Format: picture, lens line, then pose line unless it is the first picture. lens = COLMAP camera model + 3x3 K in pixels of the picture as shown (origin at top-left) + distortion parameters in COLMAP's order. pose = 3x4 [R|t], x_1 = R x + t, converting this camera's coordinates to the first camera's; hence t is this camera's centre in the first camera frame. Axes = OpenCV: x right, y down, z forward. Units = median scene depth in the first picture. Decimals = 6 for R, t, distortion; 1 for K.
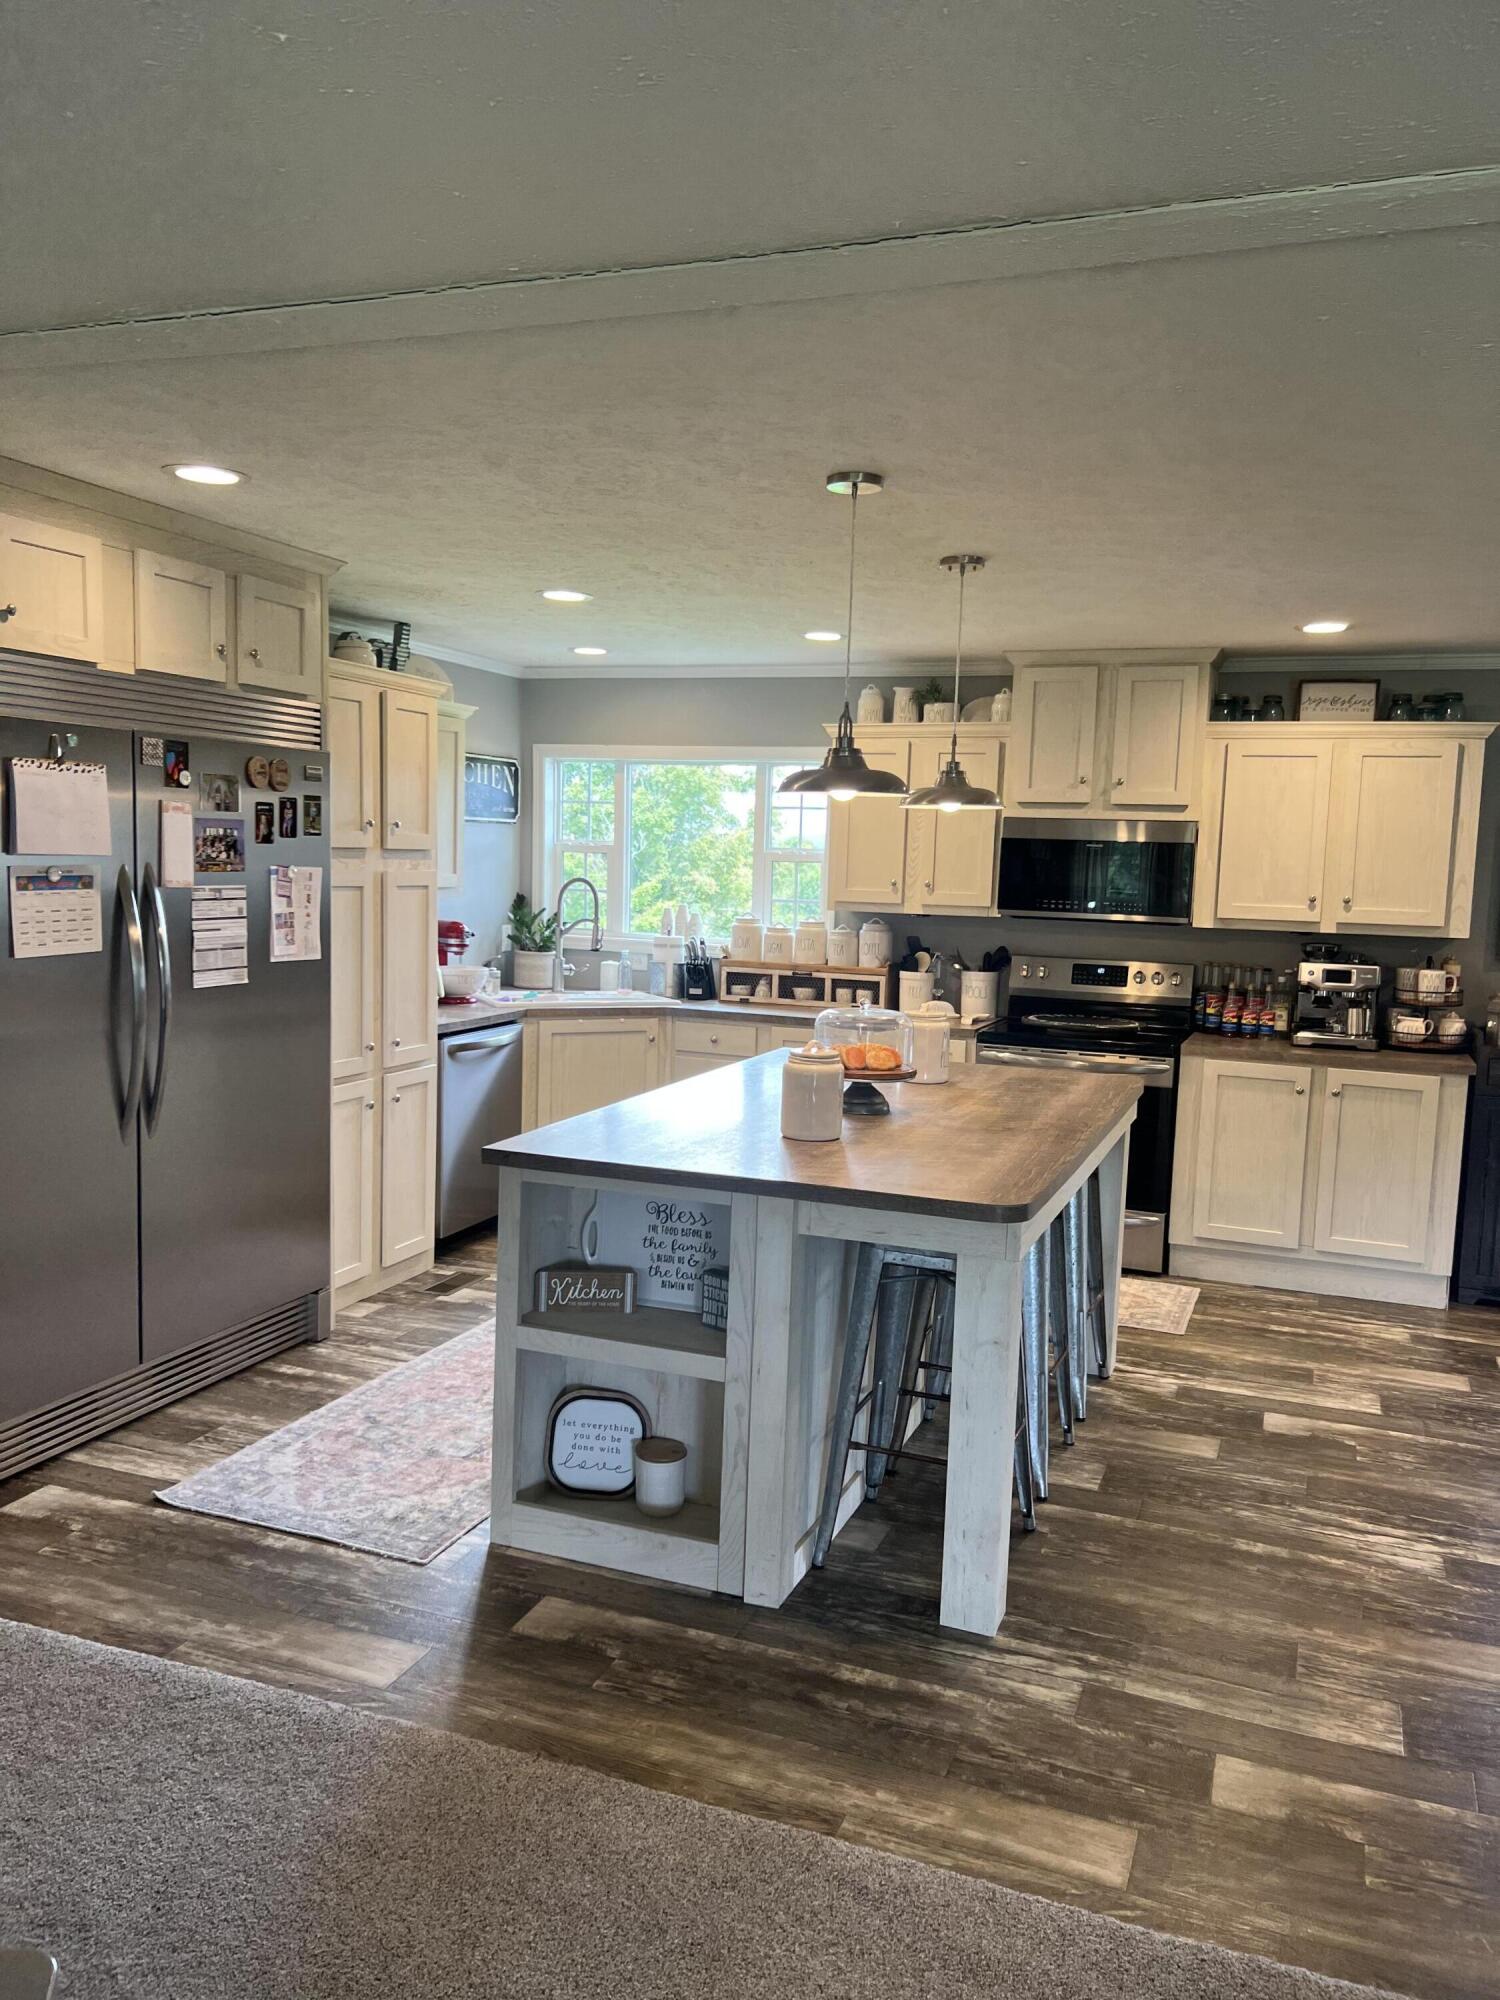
lens RADIAL K [[1510.8, 0, 752.8], [0, 1510.8, 1016.5], [0, 0, 1]] dist [0.040991, -0.037832]
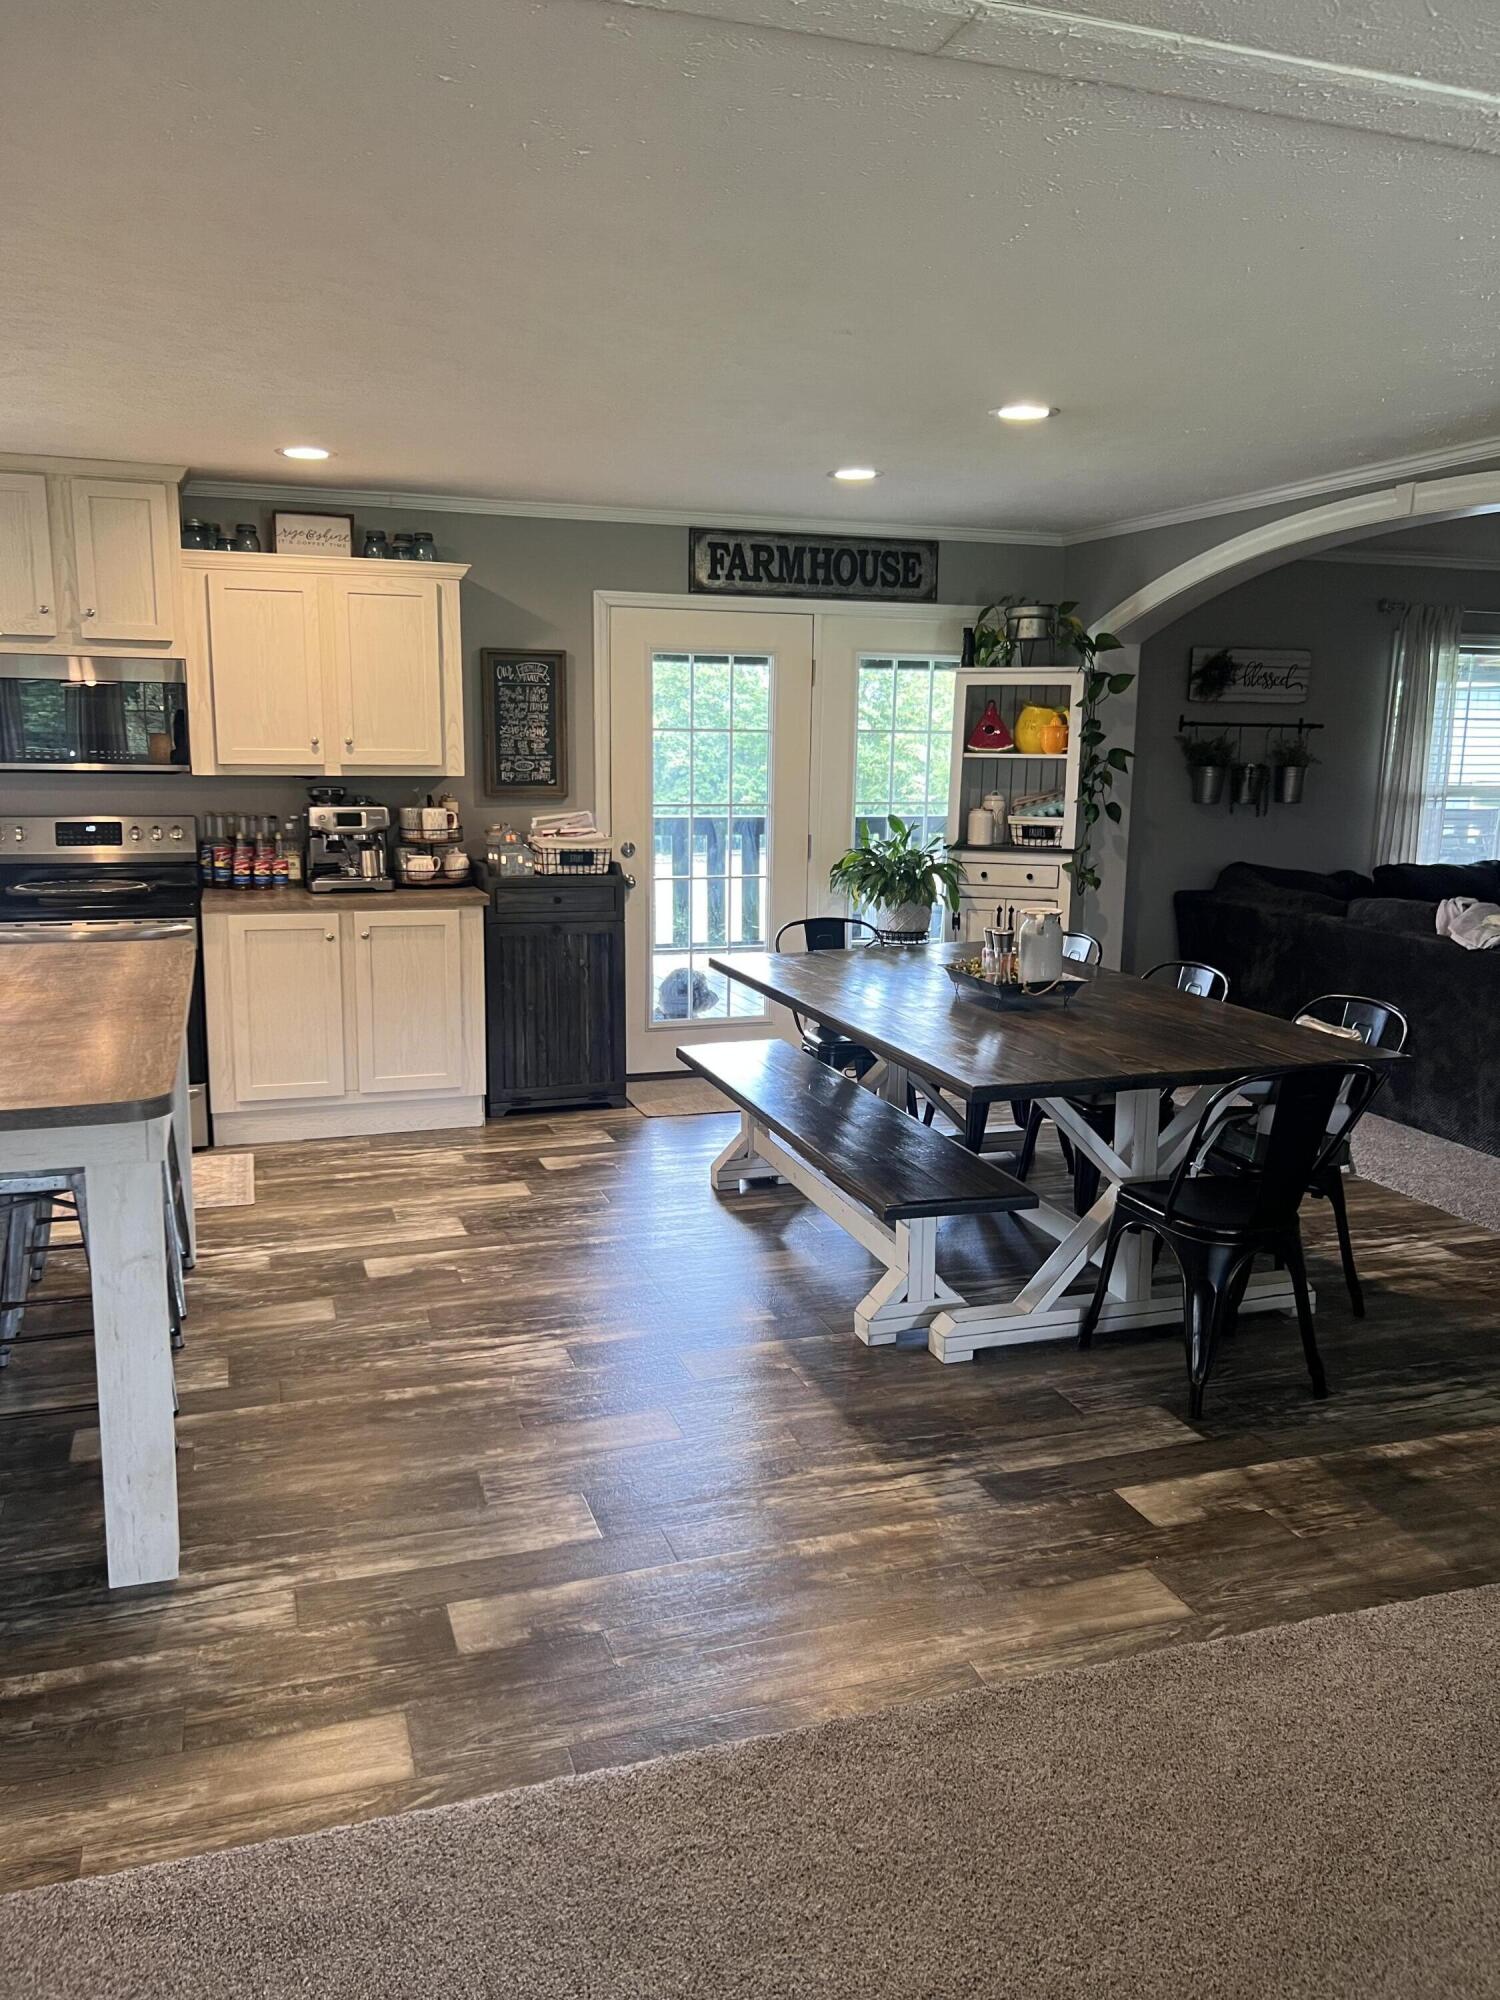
lens RADIAL K [[1509.6, 0, 751.7], [0, 1509.6, 1008.2], [0, 0, 1]] dist [0.050435, -0.055856]
pose [[0.767642, -0.138209, 0.625798, -0.061486], [0.081278, 0.989580, 0.118851, -0.000603], [-0.635704, -0.040372, 0.770877, 0.072433]]
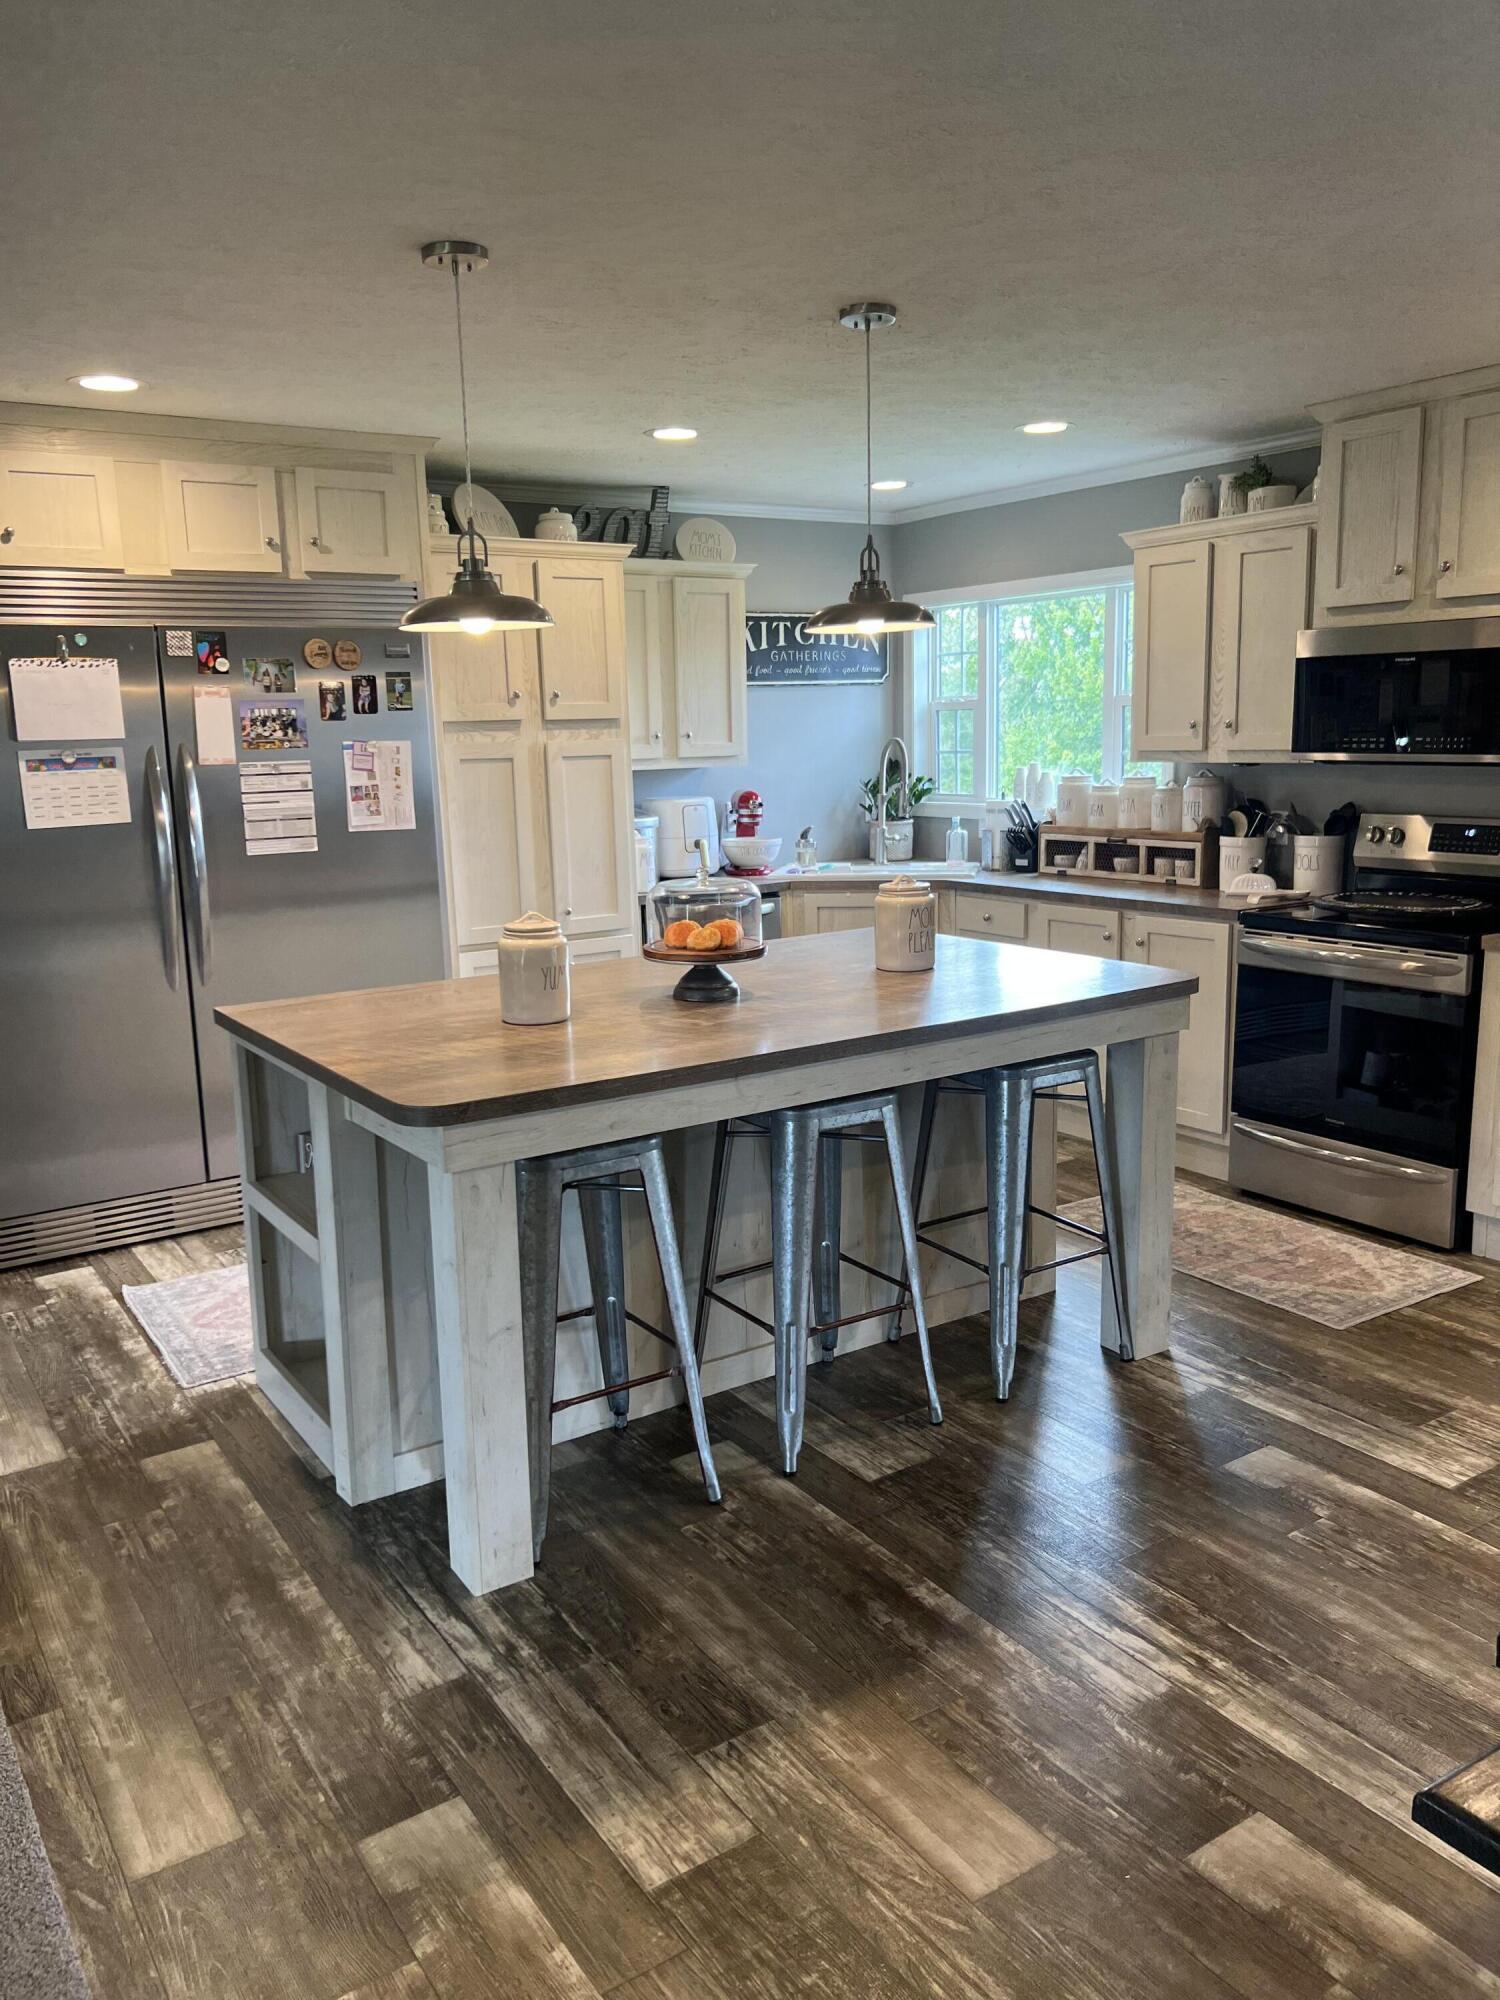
lens RADIAL K [[1506.1, 0, 735.4], [0, 1506.1, 1006.3], [0, 0, 1]] dist [0.063455, -0.083949]
pose [[0.808736, 0.055974, -0.585502, 0.495676], [-0.012309, 0.996854, 0.078297, 0.000304], [0.588043, -0.056114, 0.806881, 0.259863]]
